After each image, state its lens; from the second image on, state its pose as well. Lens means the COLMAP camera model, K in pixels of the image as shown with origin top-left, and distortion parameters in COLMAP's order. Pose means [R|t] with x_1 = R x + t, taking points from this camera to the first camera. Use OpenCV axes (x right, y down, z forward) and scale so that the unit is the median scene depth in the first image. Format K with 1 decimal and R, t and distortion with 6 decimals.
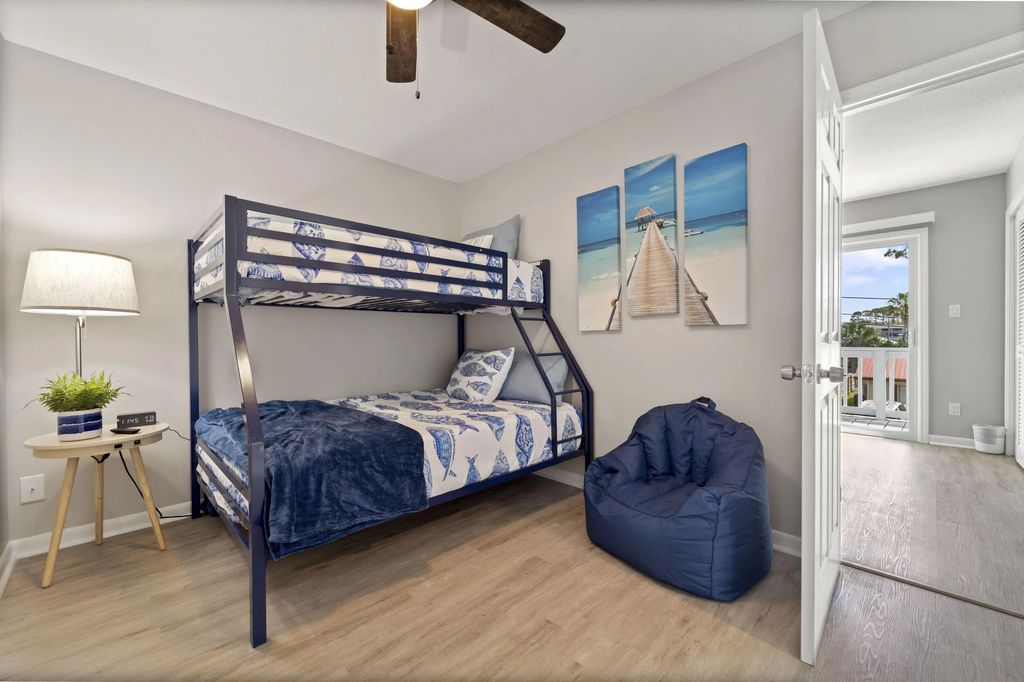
lens RADIAL K [[416.0, 0, 512.9], [0, 416.0, 340.1], [0, 0, 1]] dist [0.000973, -0.002544]
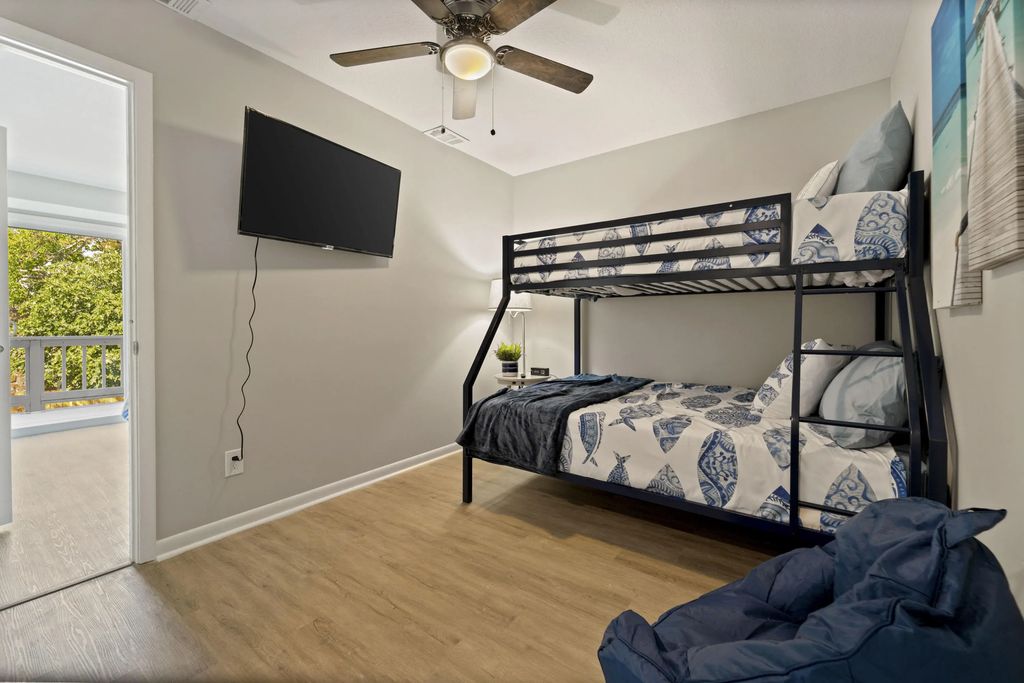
lens RADIAL K [[416.0, 0, 510.8], [0, 416.0, 330.5], [0, 0, 1]] dist [0.000973, -0.002544]
pose [[0.158191, 0.015924, -0.987280, 0.746703], [-0.007645, 0.999860, 0.014902, -0.001092], [0.987379, 0.005190, 0.158290, 0.613655]]
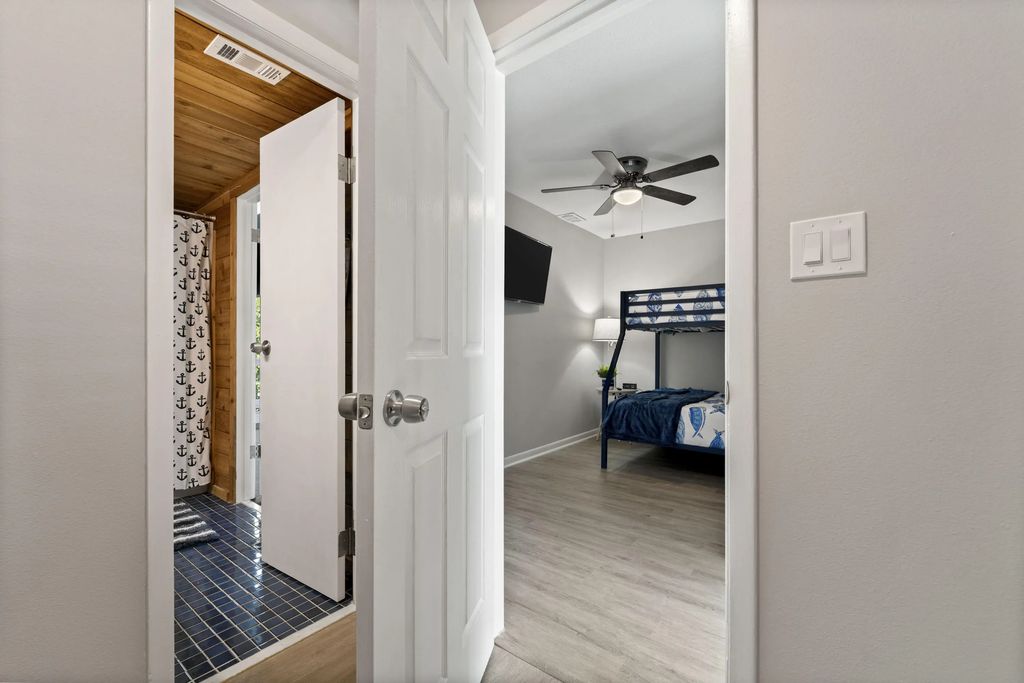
lens RADIAL K [[416.0, 0, 516.5], [0, 416.0, 353.4], [0, 0, 1]] dist [0.000973, -0.002544]
pose [[0.139980, 0.010648, -0.990097, 1.283324], [-0.015587, 0.999842, 0.008549, -0.000713], [0.990032, 0.014236, 0.140124, 0.056103]]
